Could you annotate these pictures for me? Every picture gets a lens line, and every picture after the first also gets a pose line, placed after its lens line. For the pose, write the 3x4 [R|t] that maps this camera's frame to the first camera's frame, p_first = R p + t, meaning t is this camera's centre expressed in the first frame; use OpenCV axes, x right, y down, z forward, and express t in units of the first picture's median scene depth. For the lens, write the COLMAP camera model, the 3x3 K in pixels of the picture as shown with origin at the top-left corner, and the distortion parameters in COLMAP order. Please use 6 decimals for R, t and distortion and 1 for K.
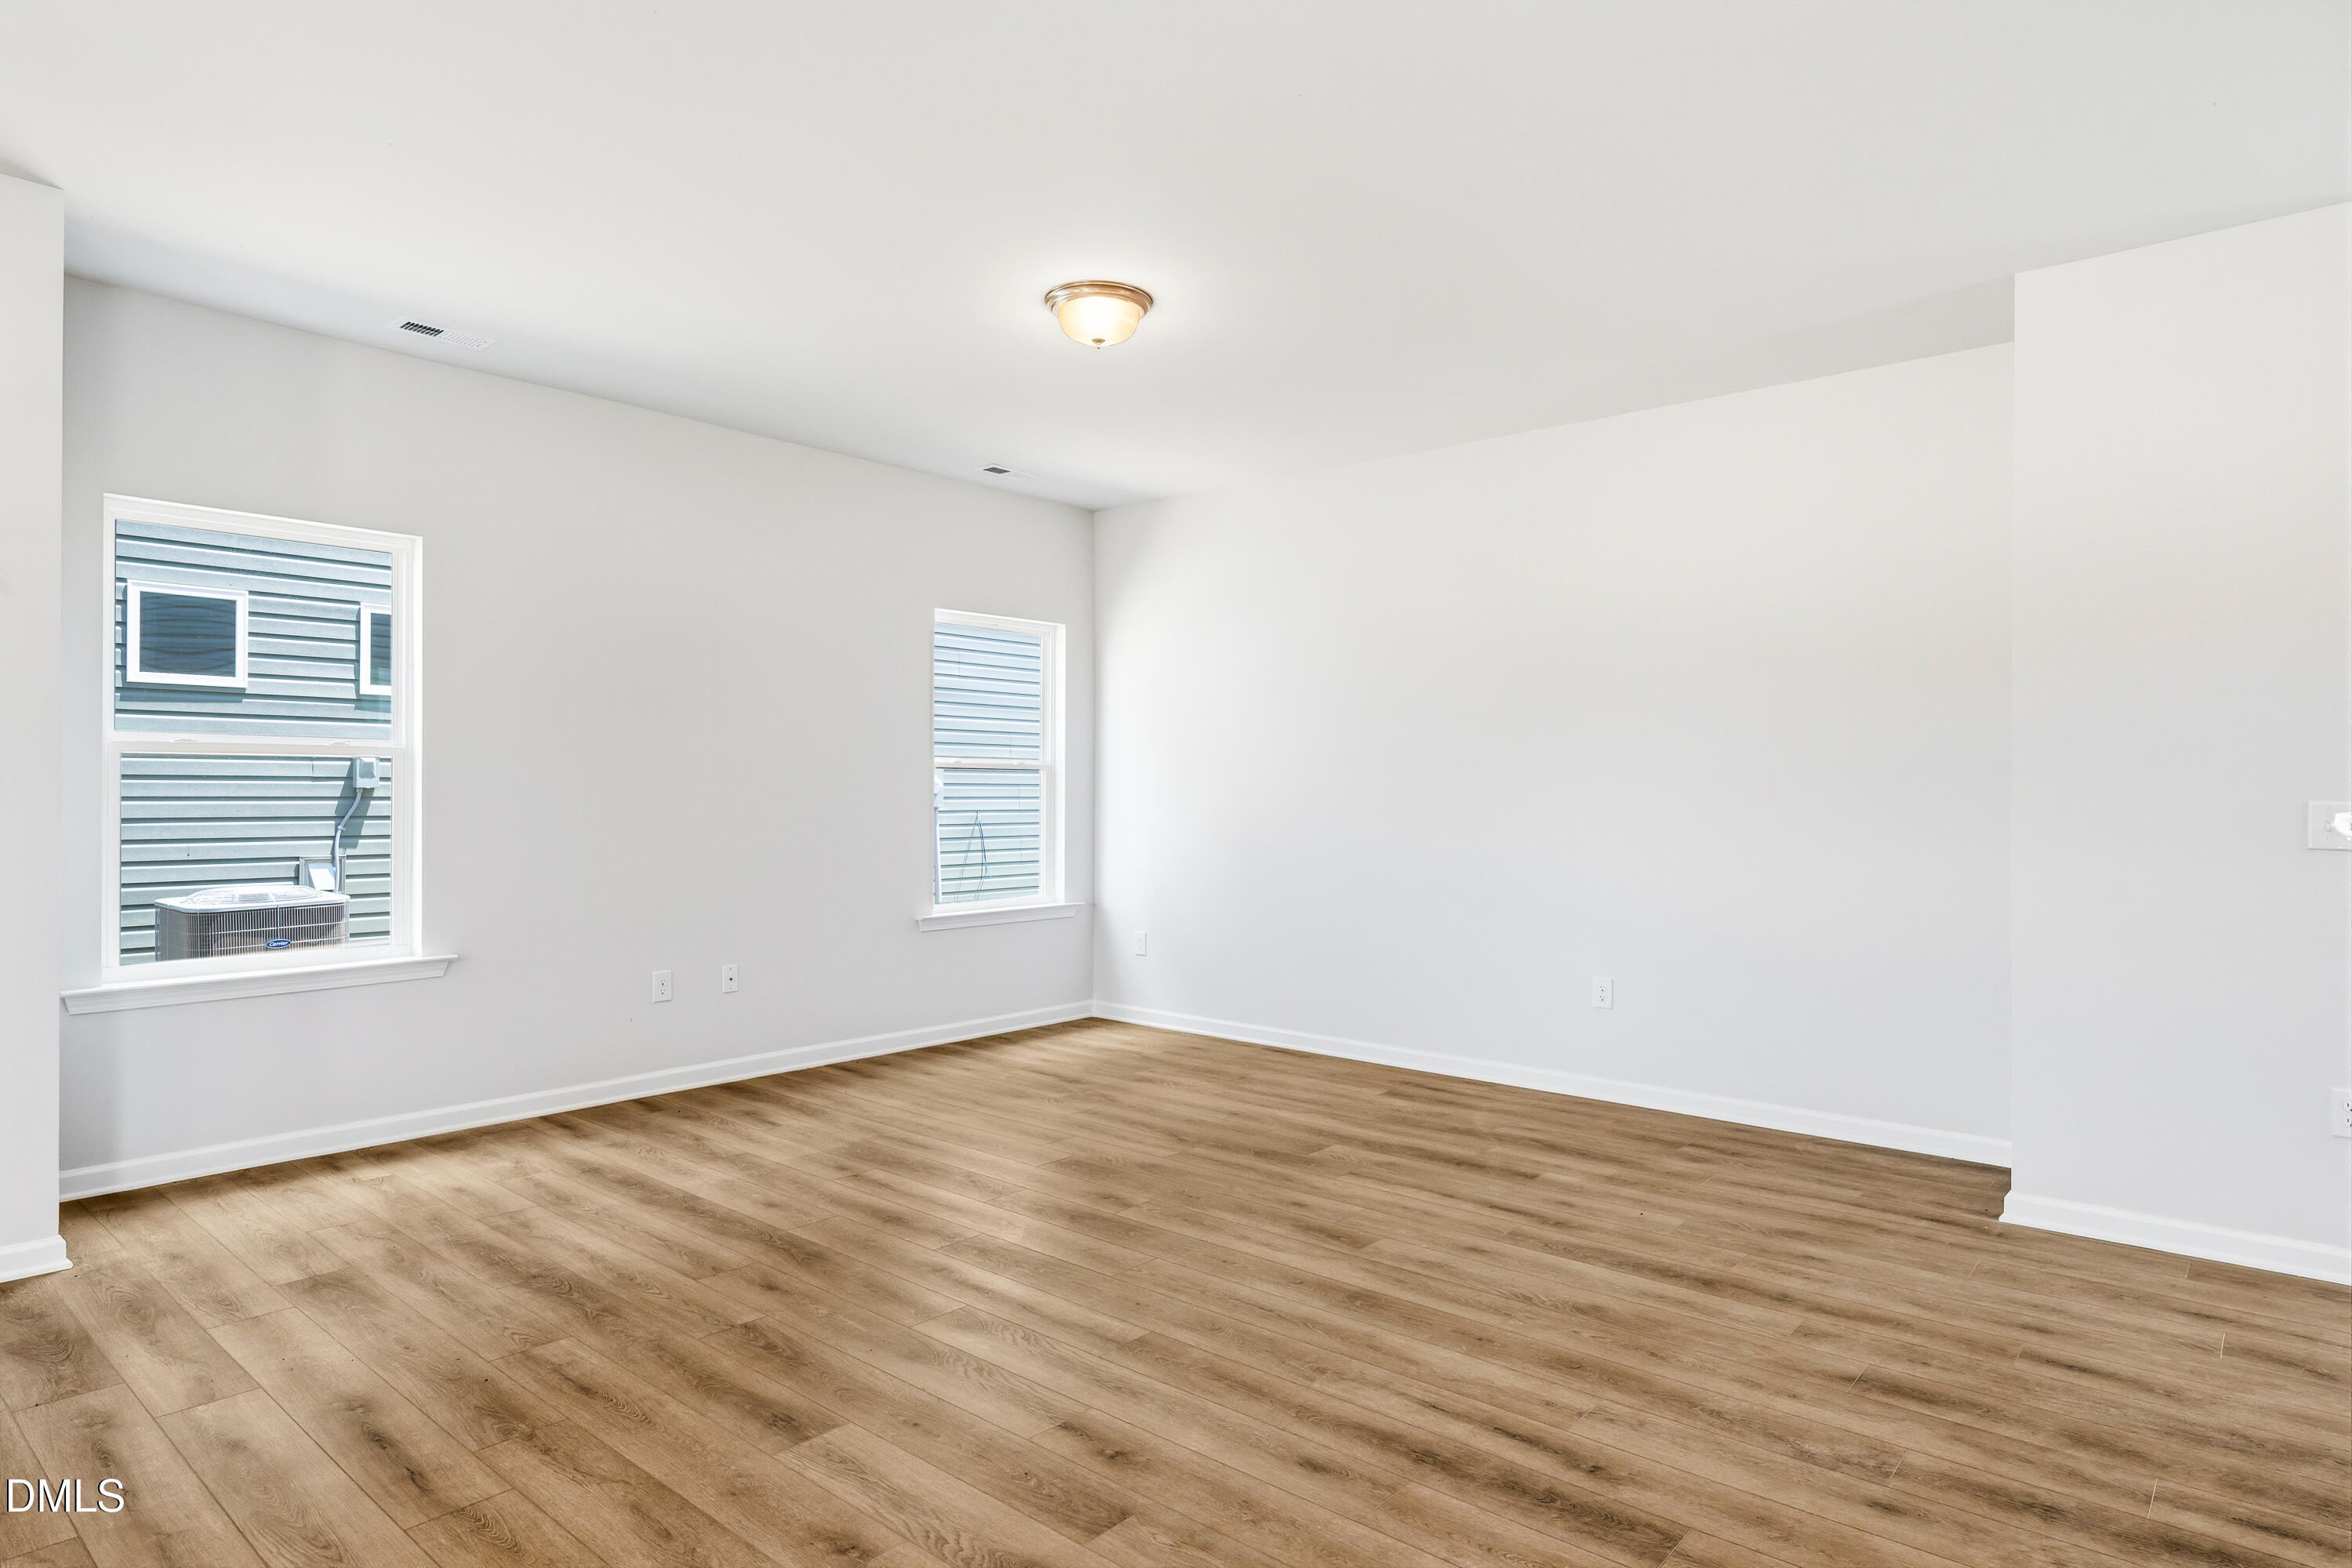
lens RADIAL K [[1316.9, 0, 1169.2], [0, 1316.9, 783.5], [0, 0, 1]] dist [-0.001880, 0.000033]
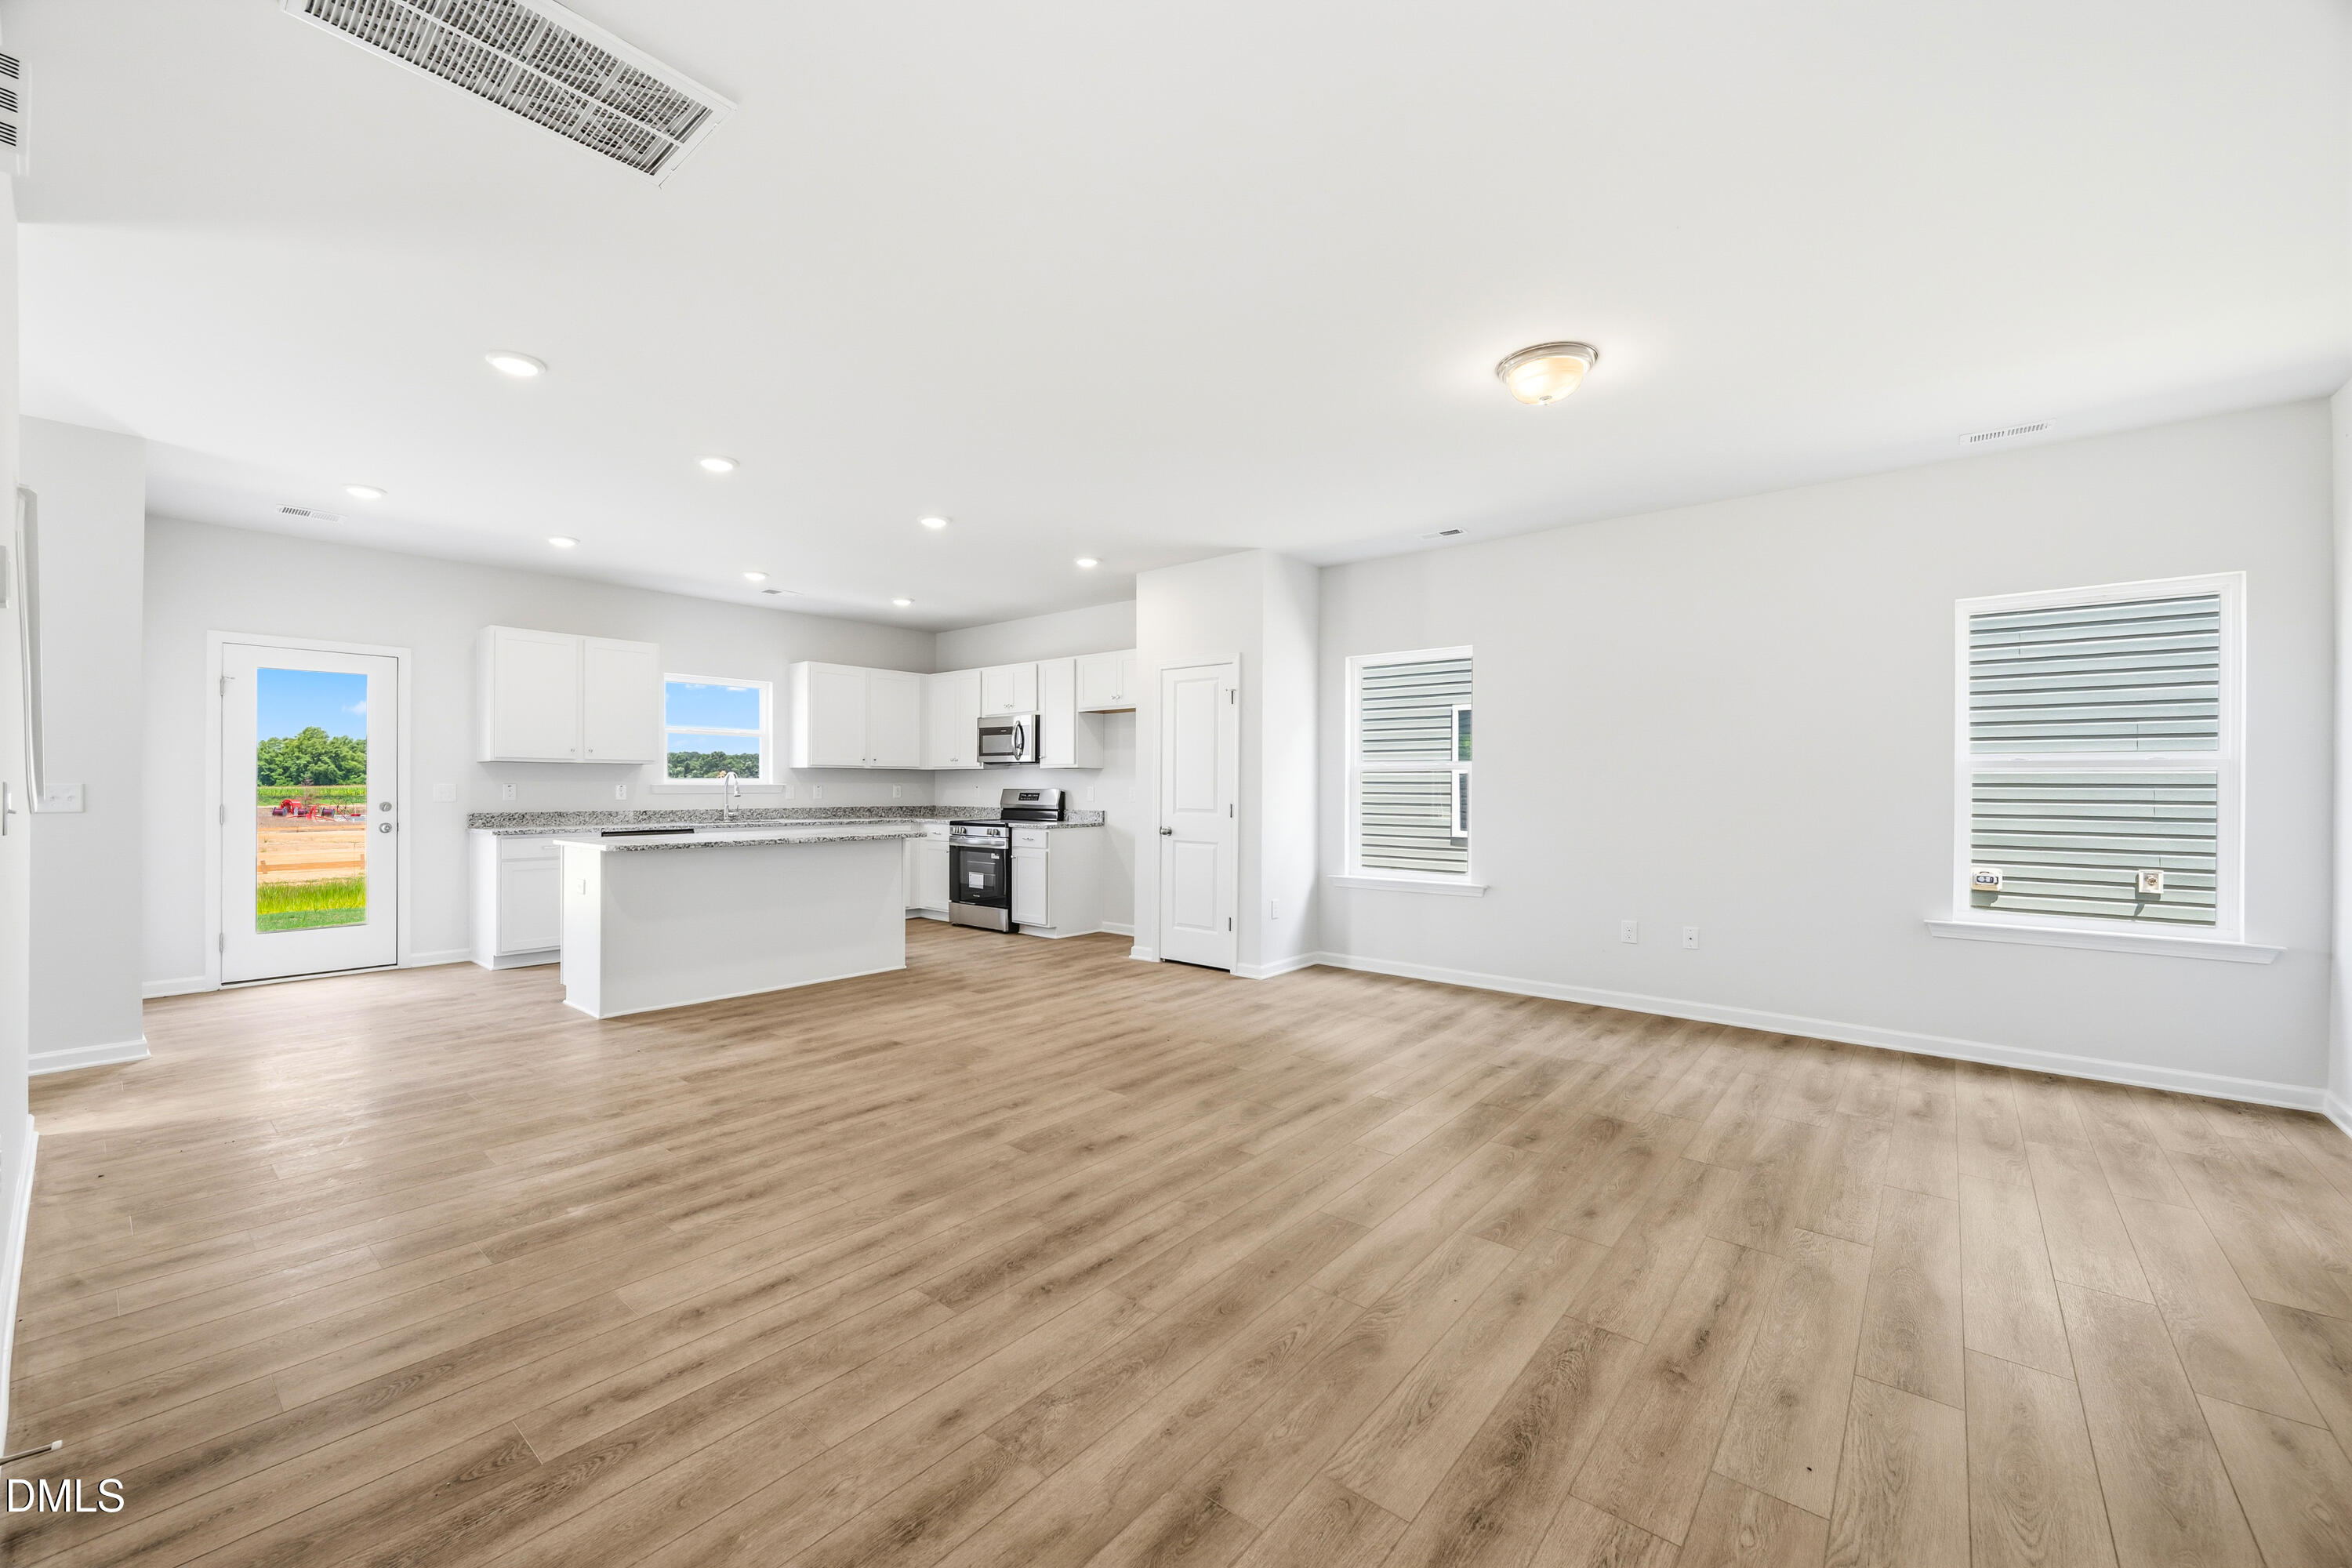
lens RADIAL K [[919.5, 0, 1167.7], [0, 919.5, 786.4], [0, 0, 1]] dist [-0.000255, 0.000115]
pose [[0.016995, -0.003483, -0.999850, 0.885177], [-0.000614, 0.999994, -0.003494, 0.008400], [0.999855, 0.000673, 0.016993, 0.776554]]
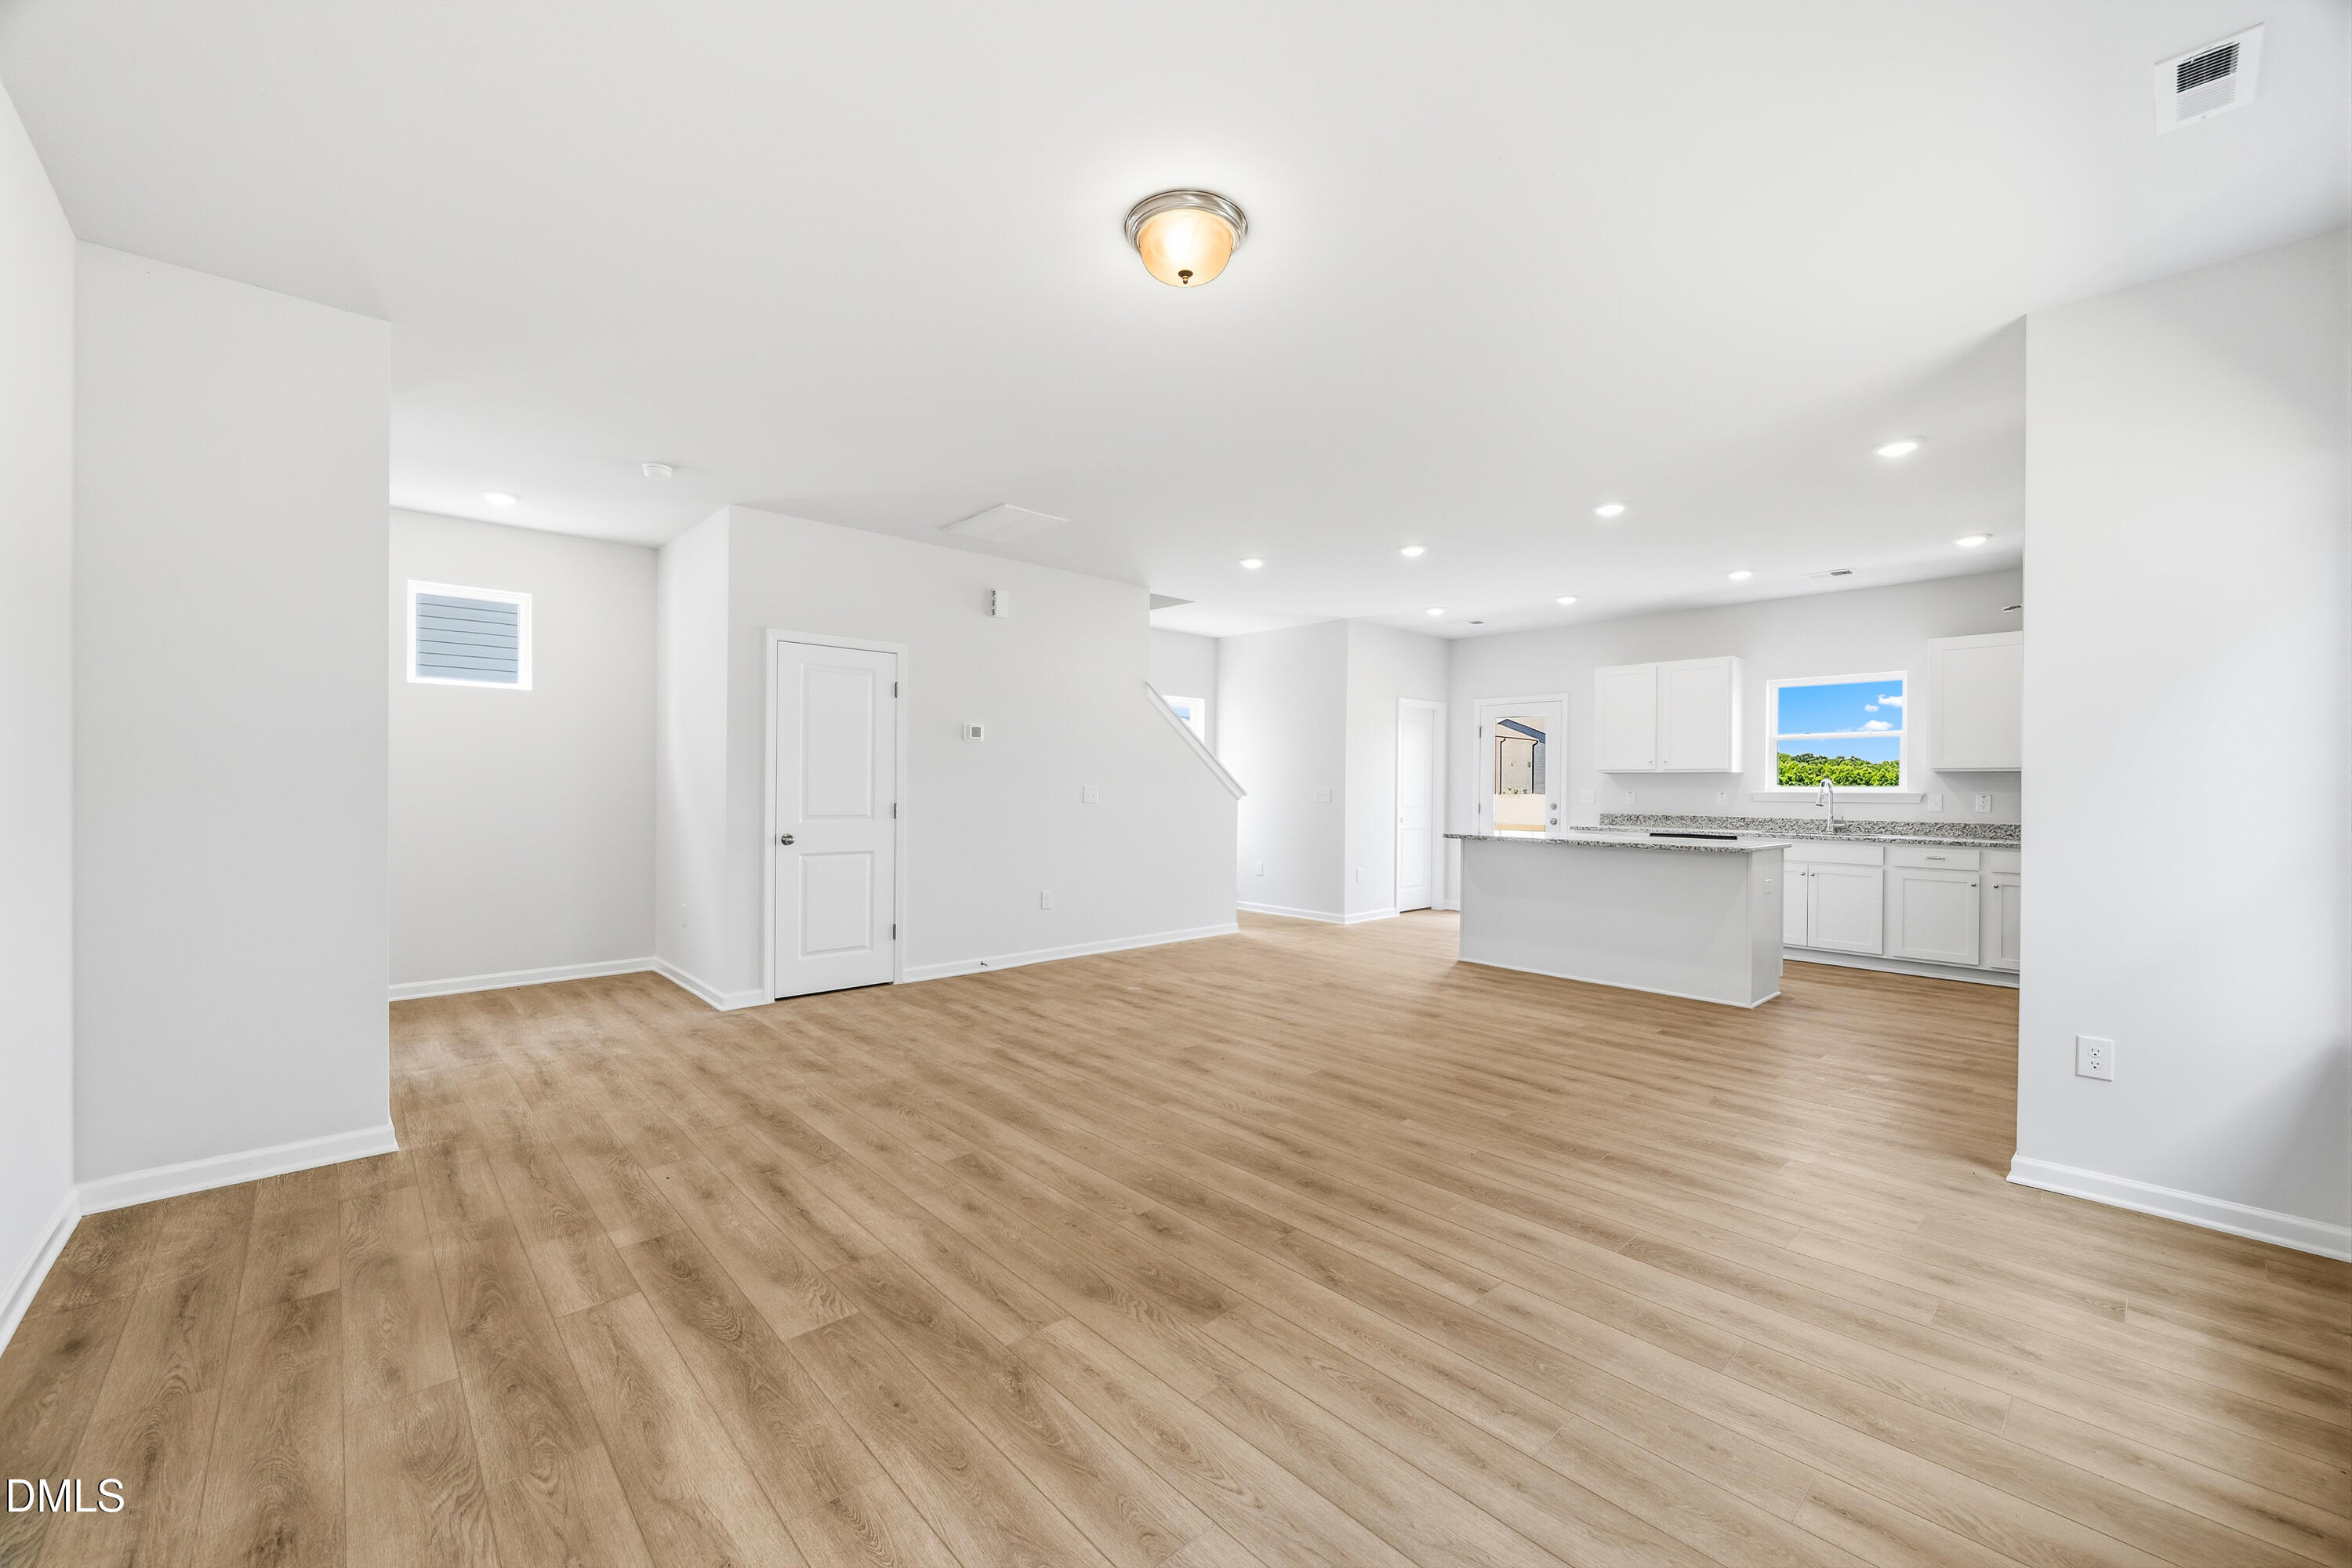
lens RADIAL K [[919.5, 0, 1179.7], [0, 919.5, 787.8], [0, 0, 1]] dist [-0.000255, 0.000115]
pose [[-0.994487, -0.012772, 0.104079, -0.140429], [-0.013063, 0.999912, -0.002124, 0.008864], [-0.104043, -0.003472, -0.994567, 1.907752]]
